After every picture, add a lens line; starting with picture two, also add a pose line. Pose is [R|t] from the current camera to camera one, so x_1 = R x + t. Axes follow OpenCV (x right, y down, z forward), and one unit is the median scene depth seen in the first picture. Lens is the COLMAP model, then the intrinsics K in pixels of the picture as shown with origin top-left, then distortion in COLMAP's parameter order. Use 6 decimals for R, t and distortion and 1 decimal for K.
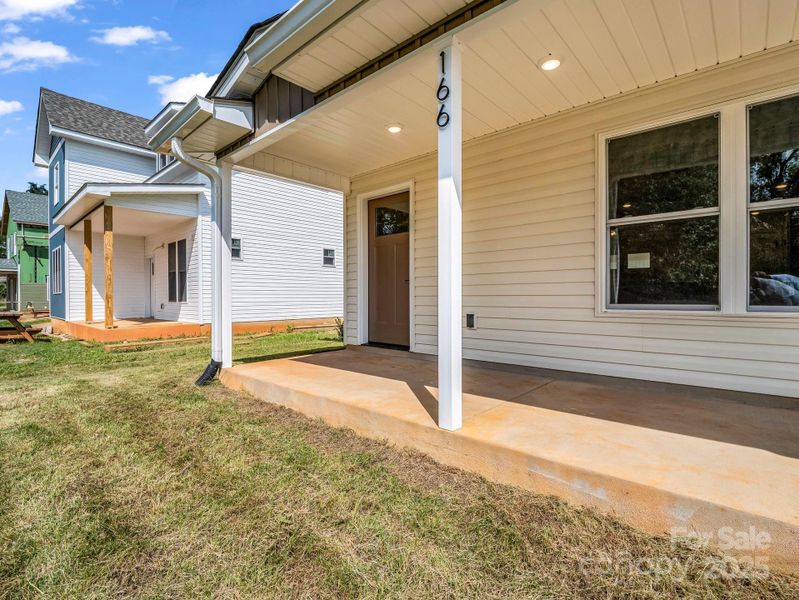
lens RADIAL K [[390.2, 0, 399.5], [0, 390.2, 300.0], [0, 0, 1]] dist [-0.015456, -0.000022]
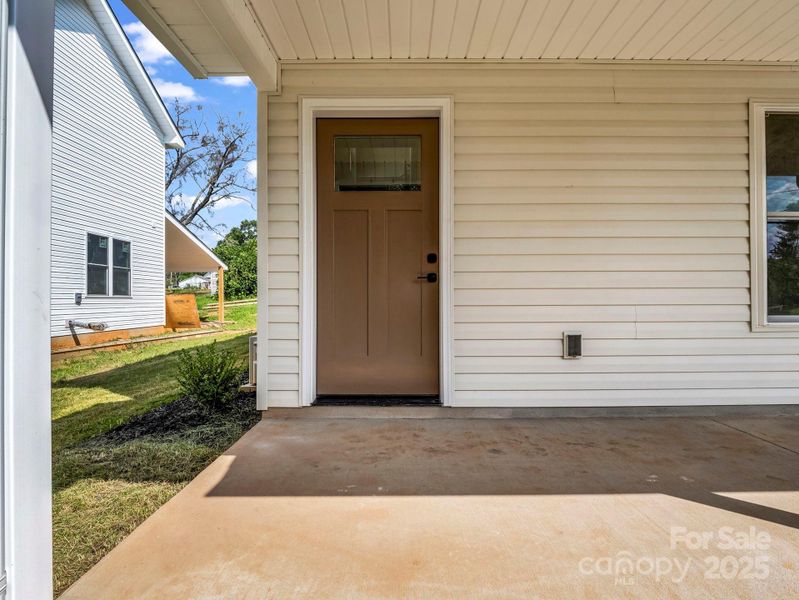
lens RADIAL K [[390.2, 0, 399.5], [0, 390.2, 300.0], [0, 0, 1]] dist [-0.015456, -0.000022]
pose [[0.741941, 0.002032, 0.670462, -0.463274], [0.005439, 0.999944, -0.009051, -0.016300], [-0.670443, 0.010362, 0.741889, 0.755511]]
